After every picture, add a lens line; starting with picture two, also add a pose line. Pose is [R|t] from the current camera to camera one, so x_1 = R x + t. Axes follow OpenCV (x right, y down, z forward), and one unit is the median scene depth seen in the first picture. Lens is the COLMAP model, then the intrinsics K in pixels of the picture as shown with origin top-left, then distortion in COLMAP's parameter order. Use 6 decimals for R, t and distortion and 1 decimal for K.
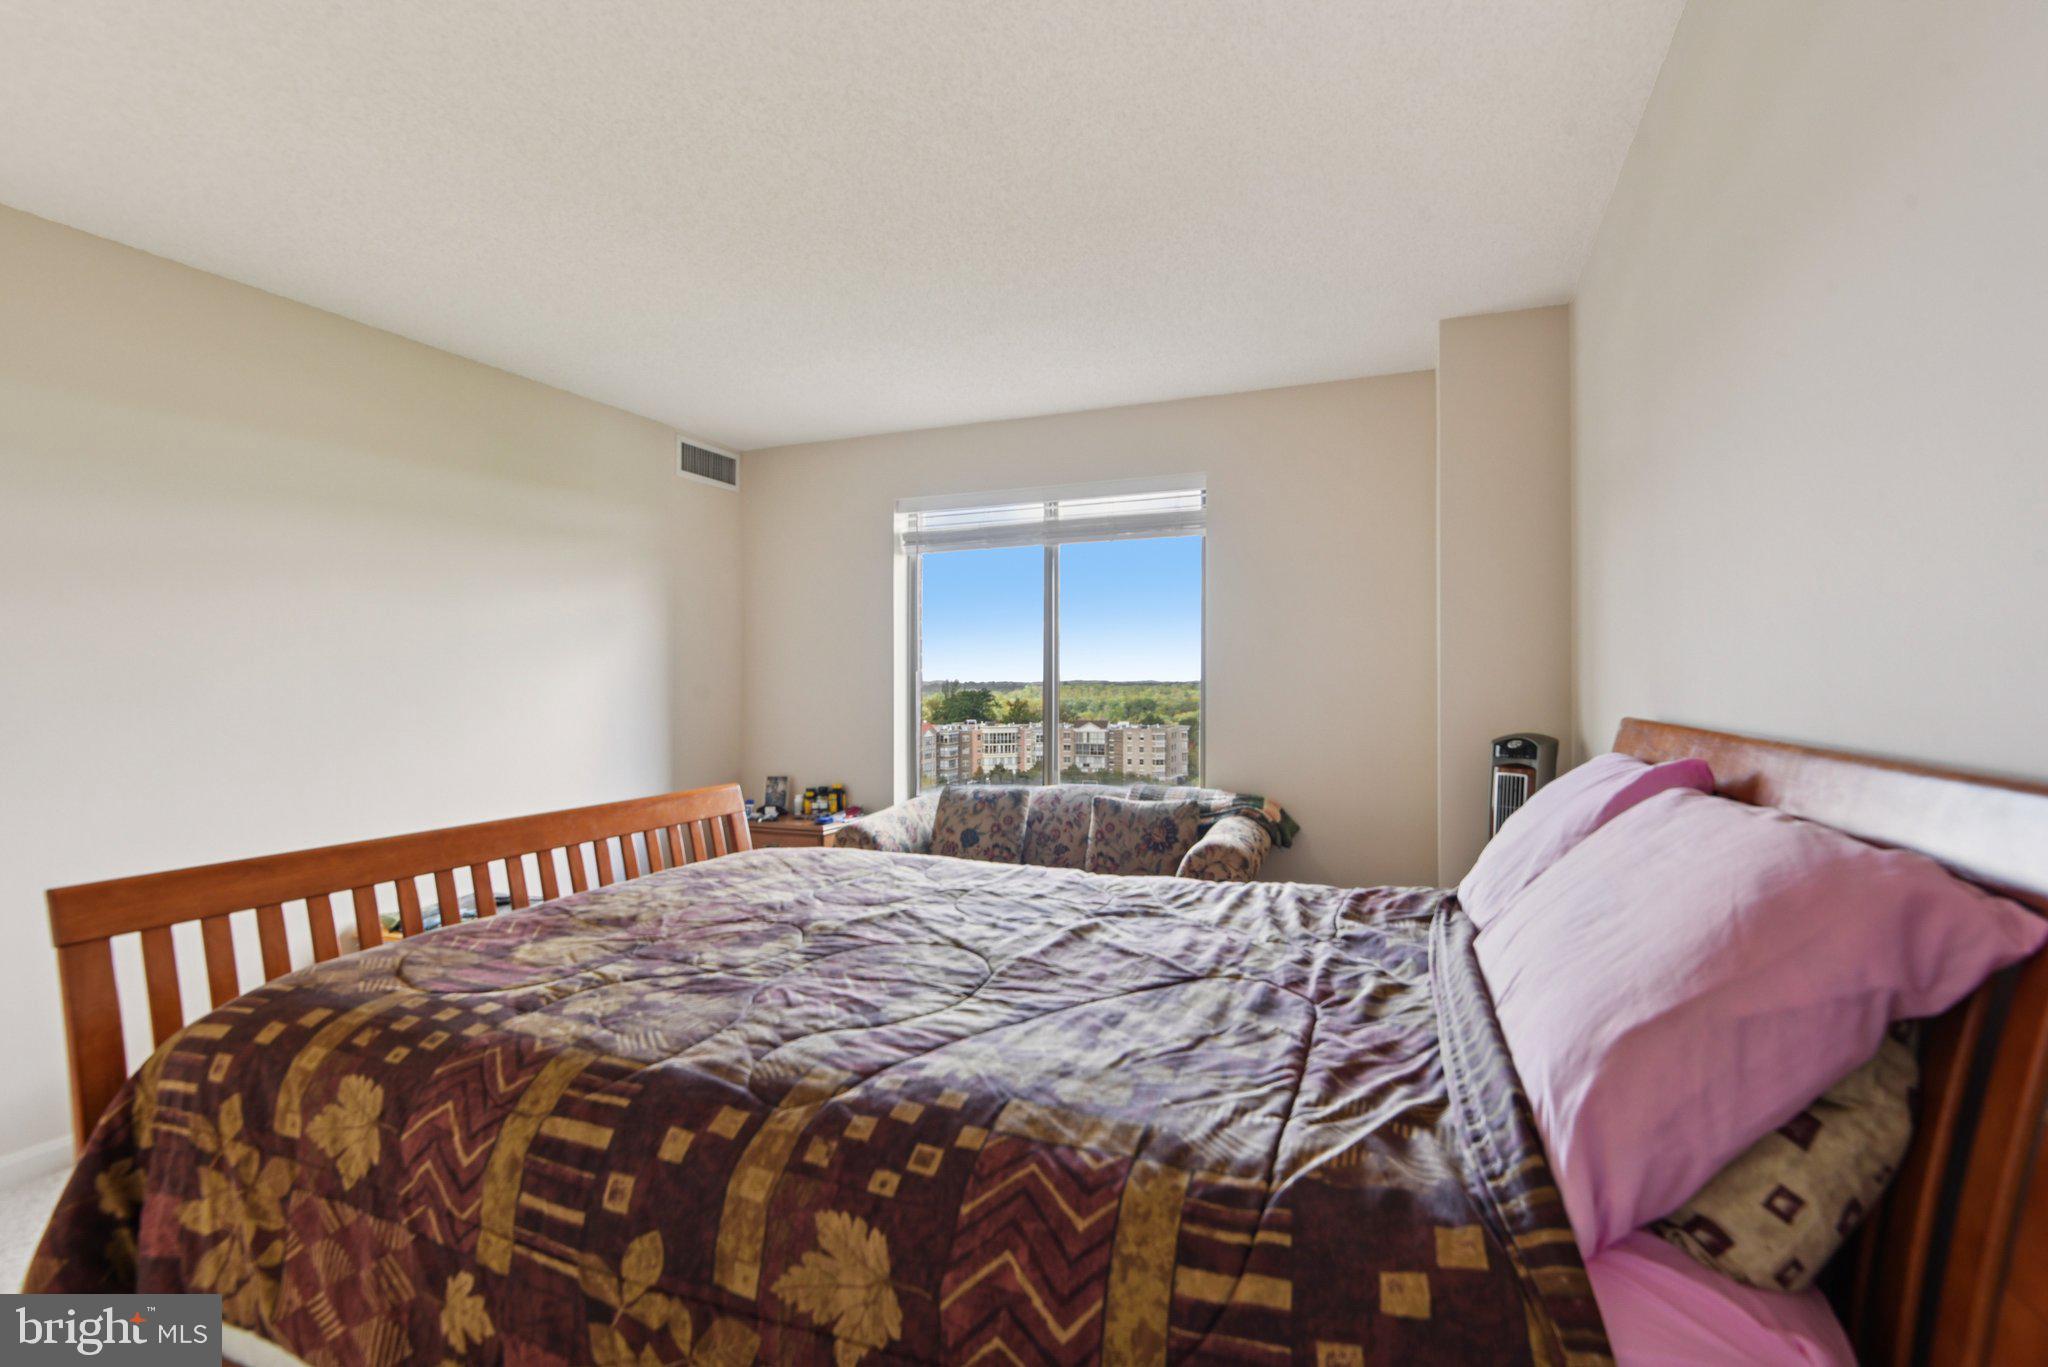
lens RADIAL K [[962.5, 0, 1017.9], [0, 962.5, 672.1], [0, 0, 1]] dist [-0.012491, -0.005708]
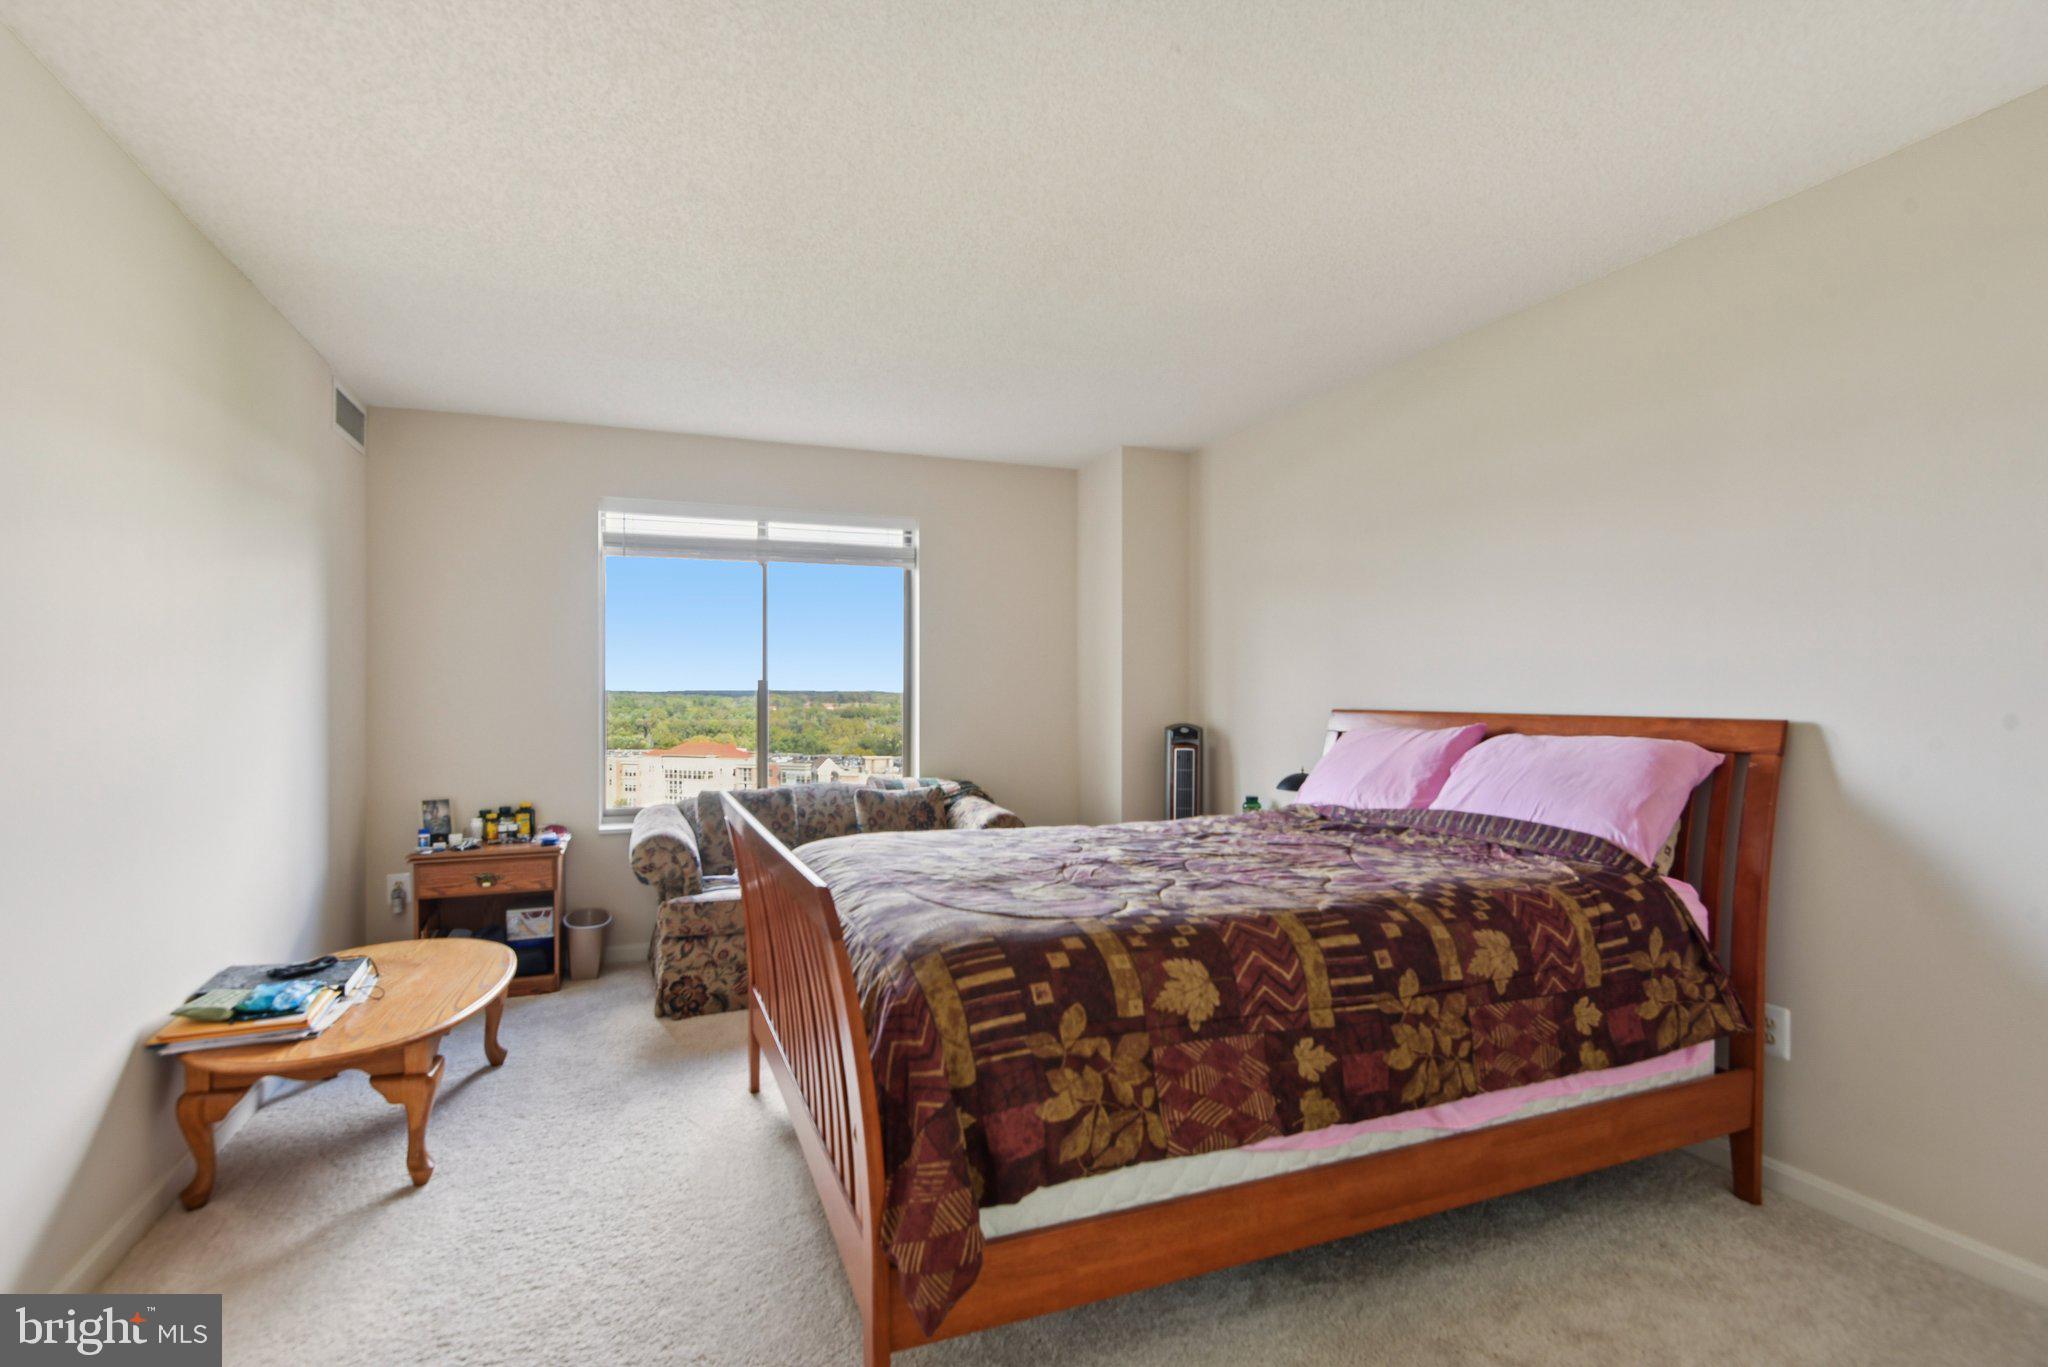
lens RADIAL K [[962.5, 0, 1014.4], [0, 962.5, 698.4], [0, 0, 1]] dist [-0.012491, -0.005708]
pose [[0.719330, -0.000462, 0.694669, -0.783668], [-0.009207, 0.999906, 0.010199, 0.008495], [-0.694608, -0.013733, 0.719257, 0.056445]]
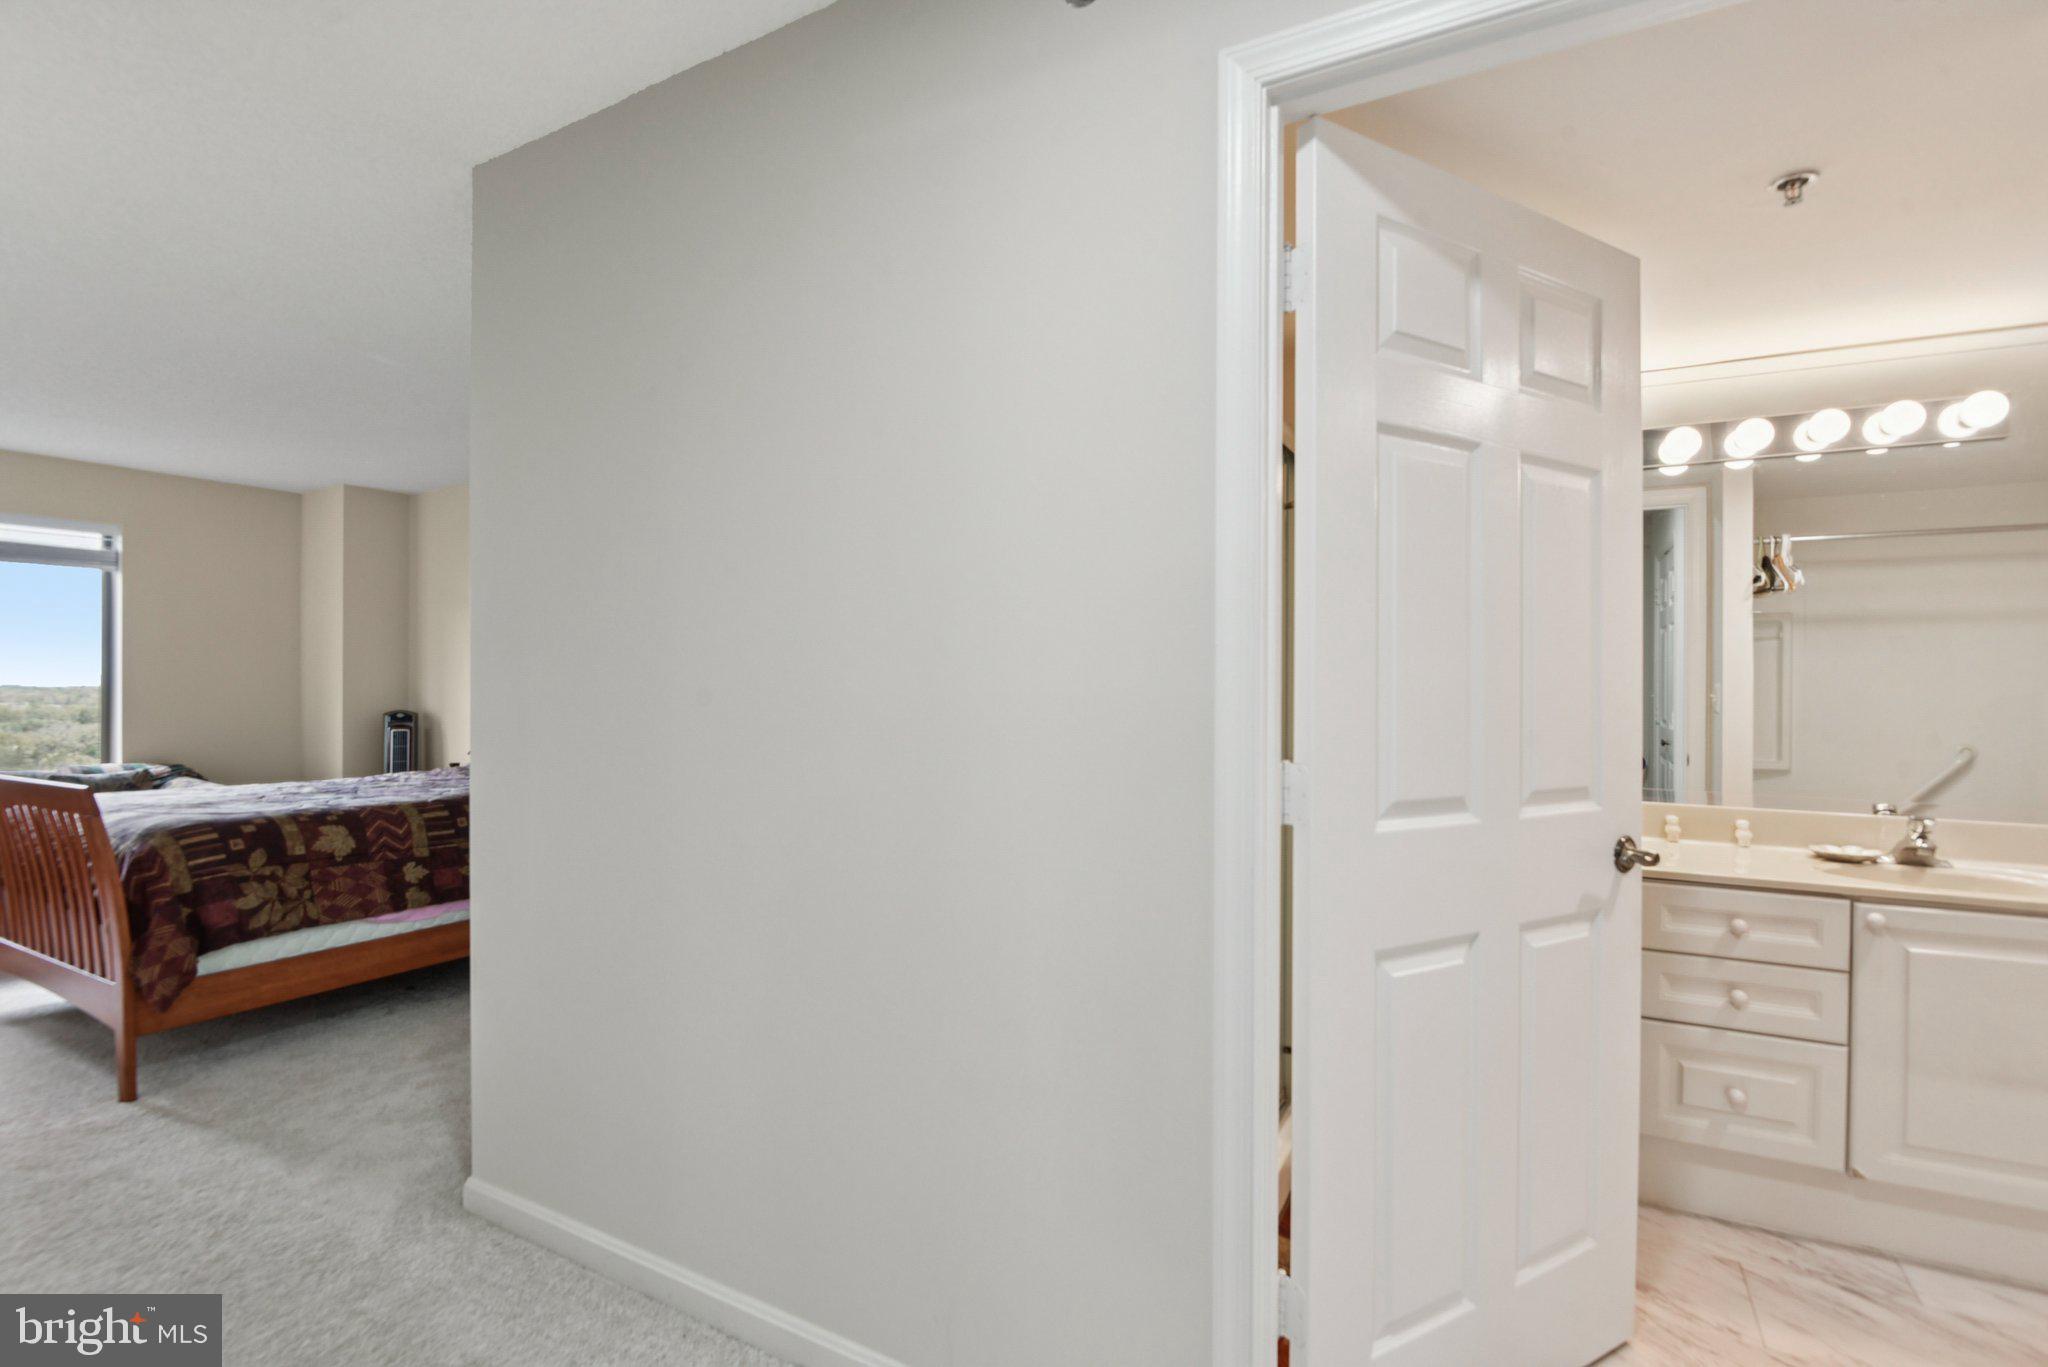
lens RADIAL K [[962.5, 0, 1027.1], [0, 962.5, 685.2], [0, 0, 1]] dist [-0.012491, -0.005708]
pose [[0.116542, 0.005255, 0.993172, -1.328900], [-0.010050, 0.999941, -0.004112, 0.006109], [-0.993135, -0.009502, 0.116588, -0.545423]]
